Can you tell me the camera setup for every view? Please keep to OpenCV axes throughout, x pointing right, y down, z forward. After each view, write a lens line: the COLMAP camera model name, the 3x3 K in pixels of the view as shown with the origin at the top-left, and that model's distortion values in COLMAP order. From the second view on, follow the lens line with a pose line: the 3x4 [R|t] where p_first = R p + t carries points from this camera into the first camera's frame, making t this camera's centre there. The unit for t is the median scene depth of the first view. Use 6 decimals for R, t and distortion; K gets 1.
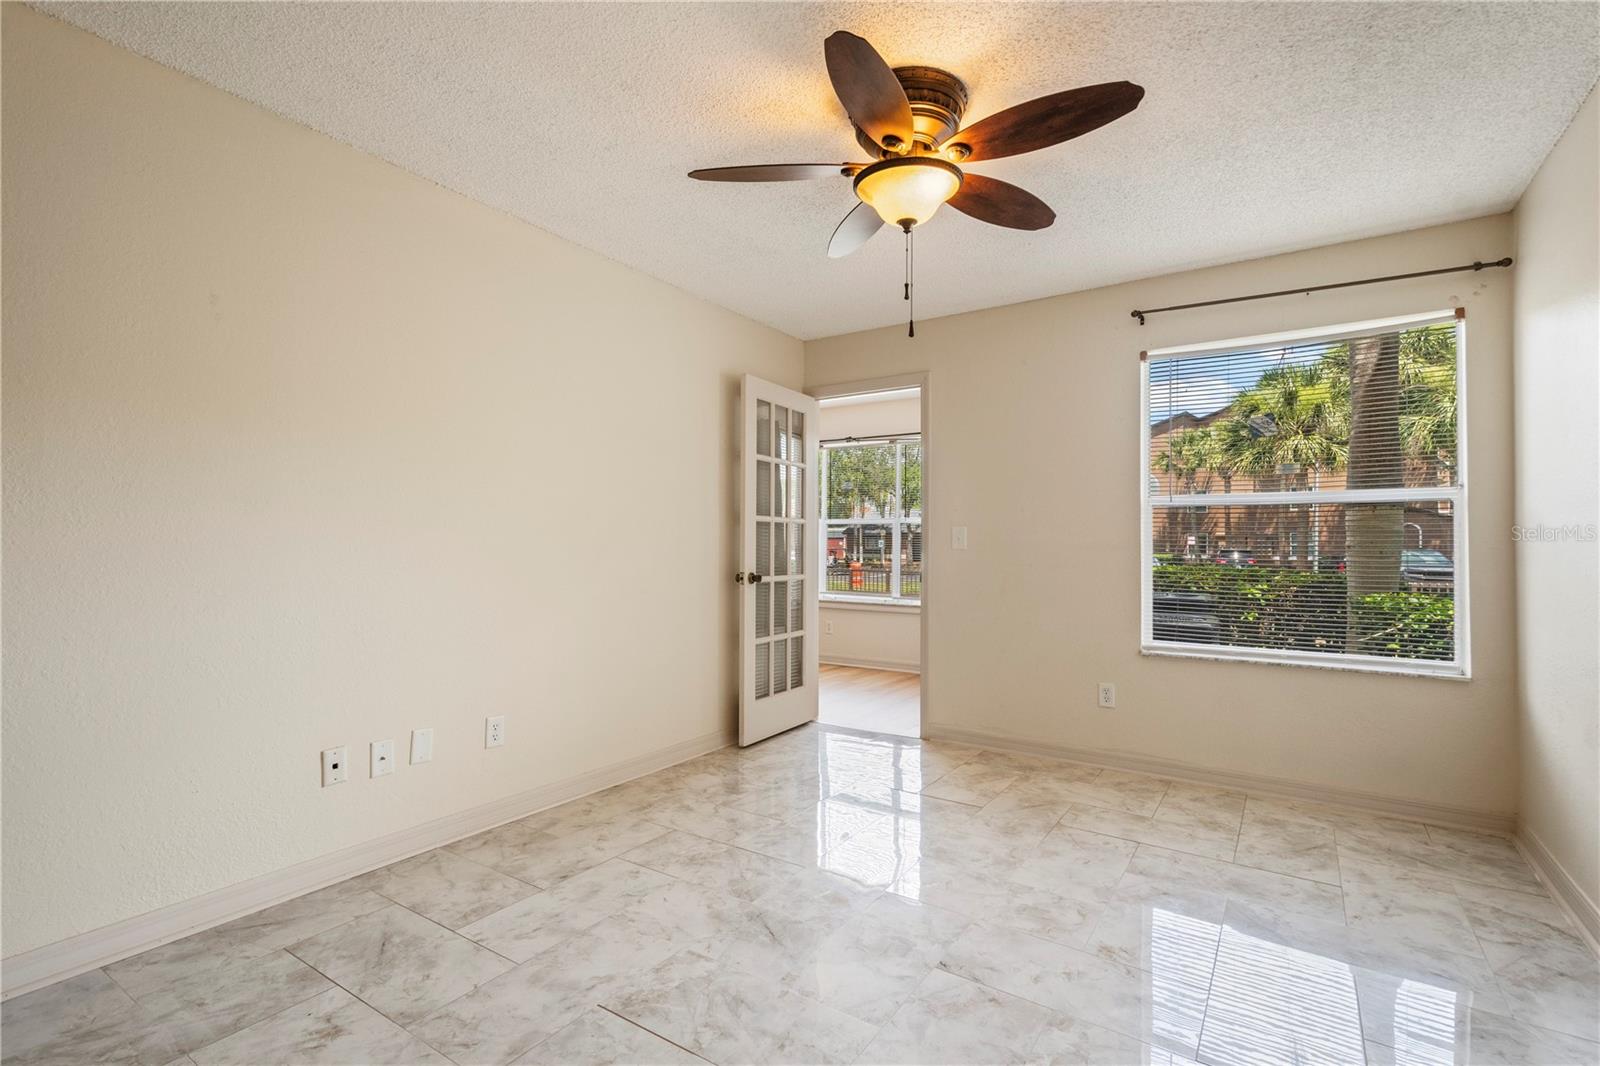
lens RADIAL K [[729.1, 0, 800.0], [0, 729.1, 533.0], [0, 0, 1]] dist [0.012872, -0.000524]
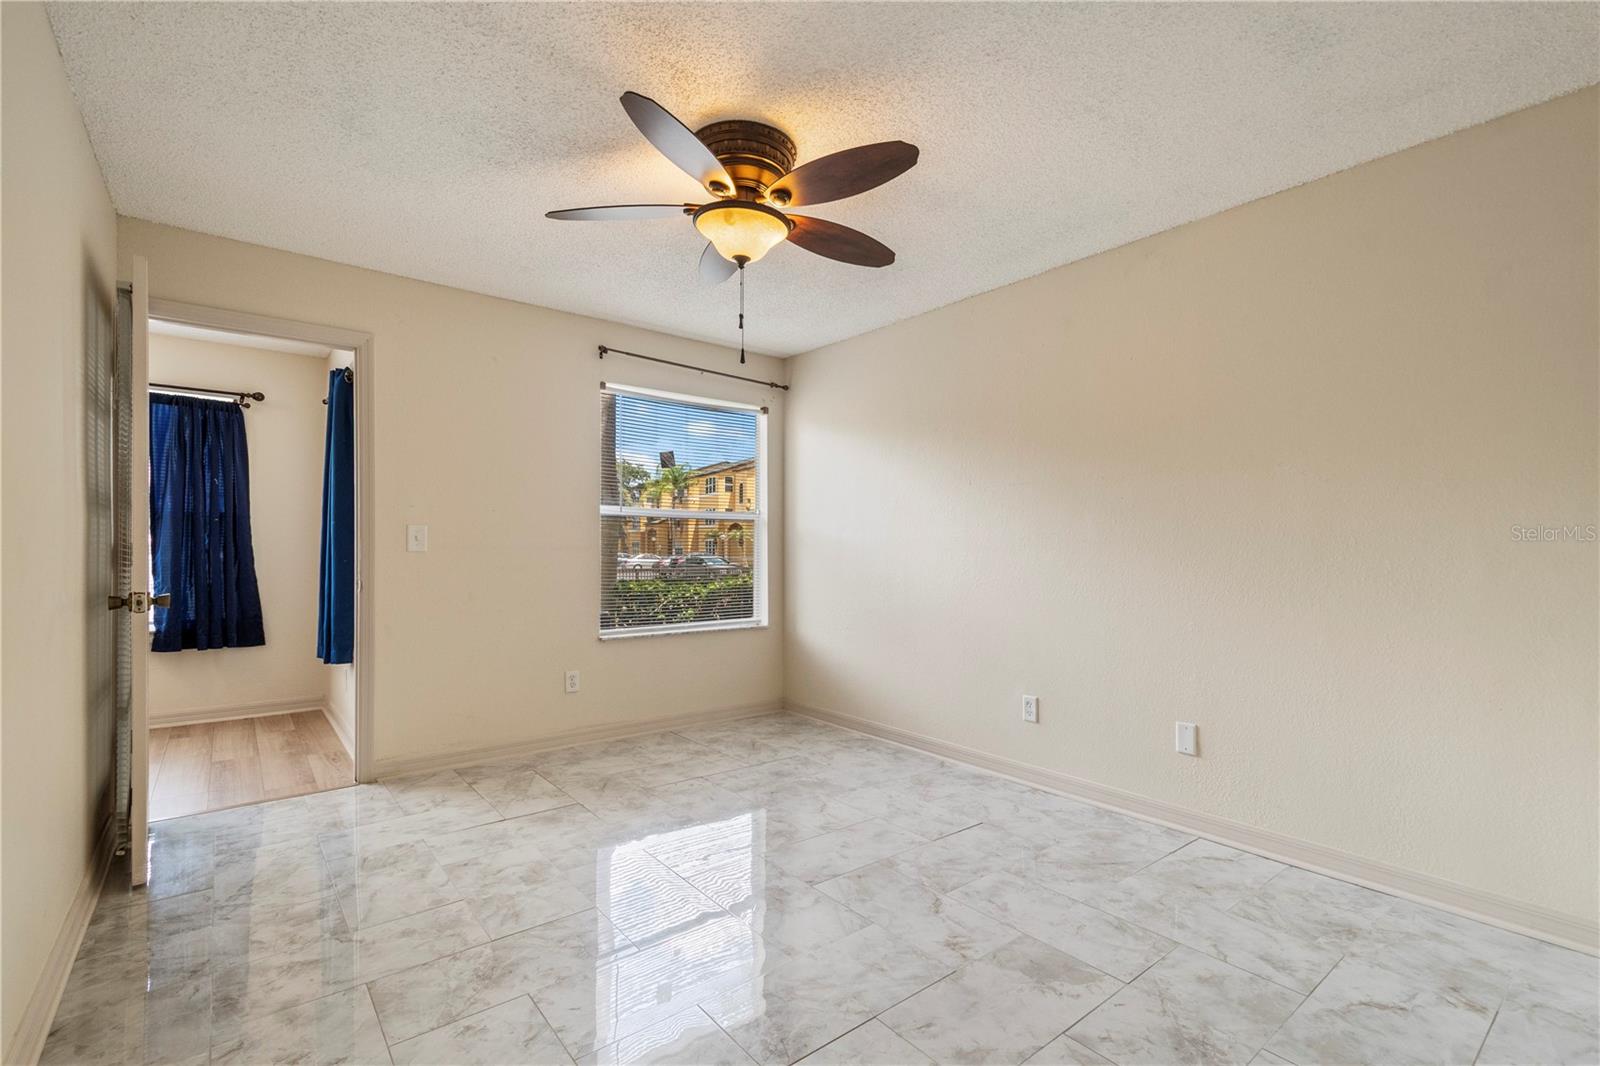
lens RADIAL K [[712.3, 0, 796.7], [0, 712.3, 544.7], [0, 0, 1]] dist [0.012762, -0.000240]
pose [[0.308994, 0.003757, 0.951056, -0.673115], [-0.019365, 0.999810, 0.002342, 0.005172], [-0.950867, -0.019140, 0.309008, 0.448226]]
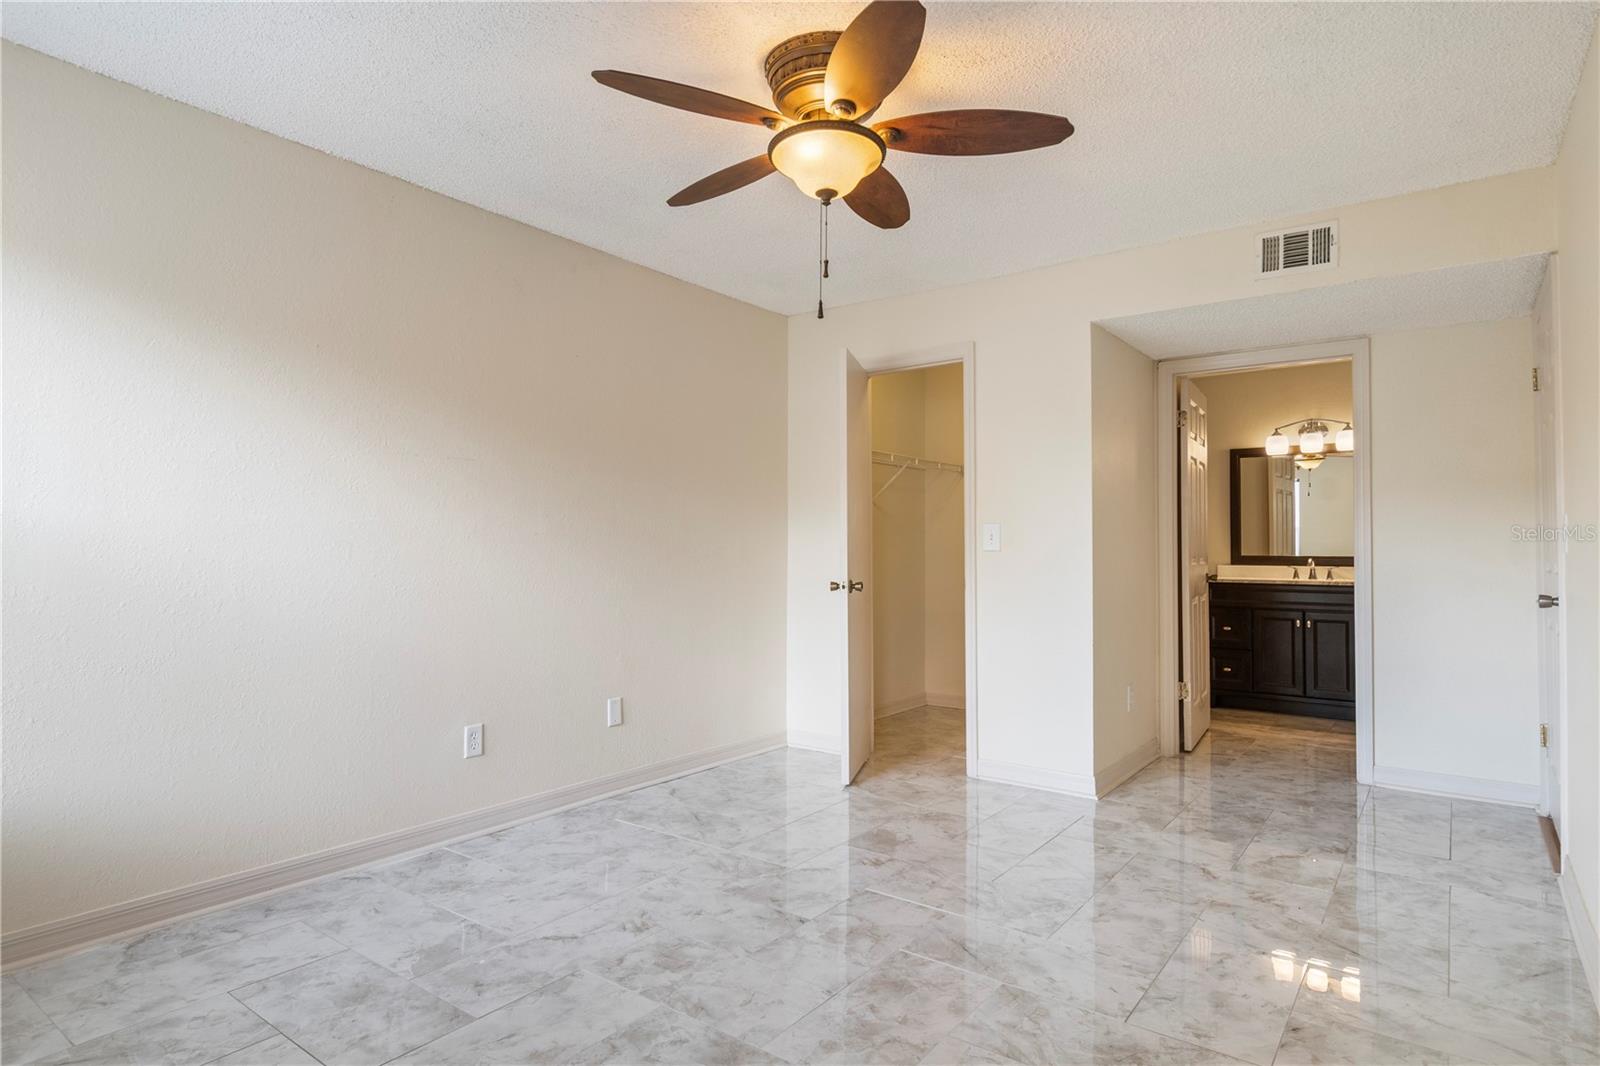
lens RADIAL K [[890.5, 0, 795.2], [0, 890.5, 522.8], [0, 0, 1]] dist [0.028093, -0.025351]
pose [[-0.998345, -0.010265, 0.056579, 0.092380], [-0.012722, 0.998984, -0.043228, 0.028167], [-0.056077, -0.043876, -0.997462, 1.638486]]
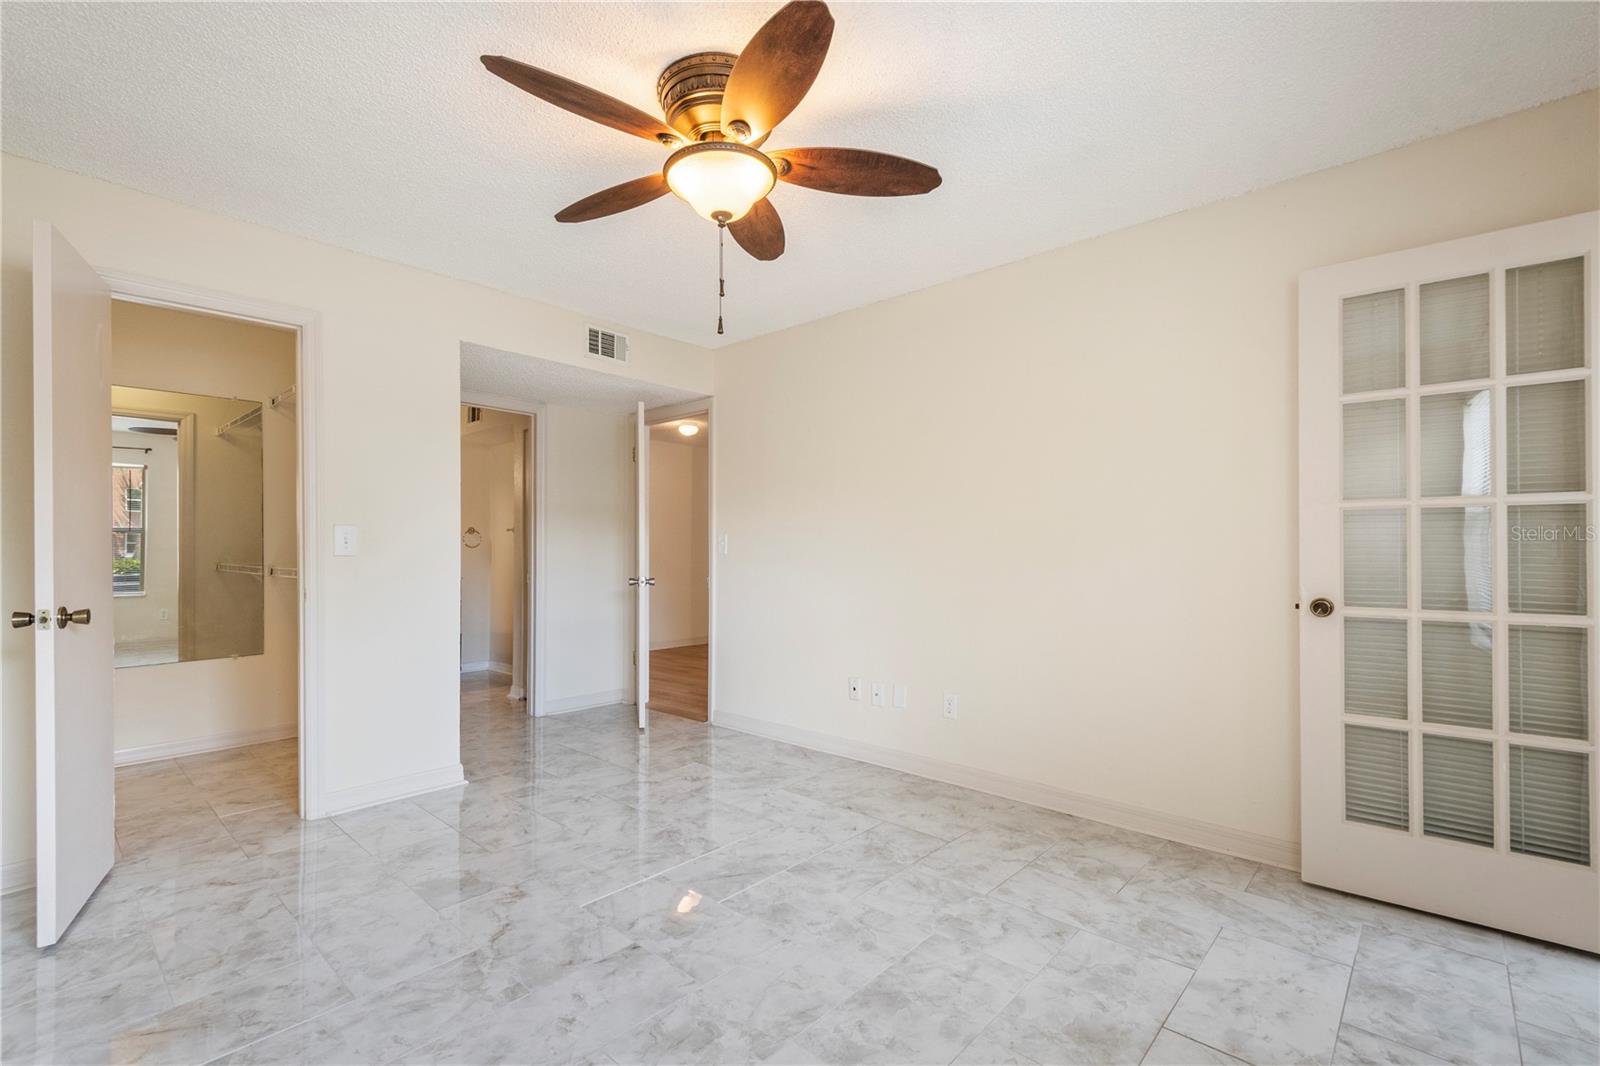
lens RADIAL K [[705.9, 0, 814.7], [0, 705.9, 548.1], [0, 0, 1]] dist [0.011539, -0.000228]
pose [[-0.133590, -0.012781, -0.990954, 0.814423], [0.017812, 0.999724, -0.015296, 0.021030], [0.990877, -0.019694, -0.133326, 0.964183]]
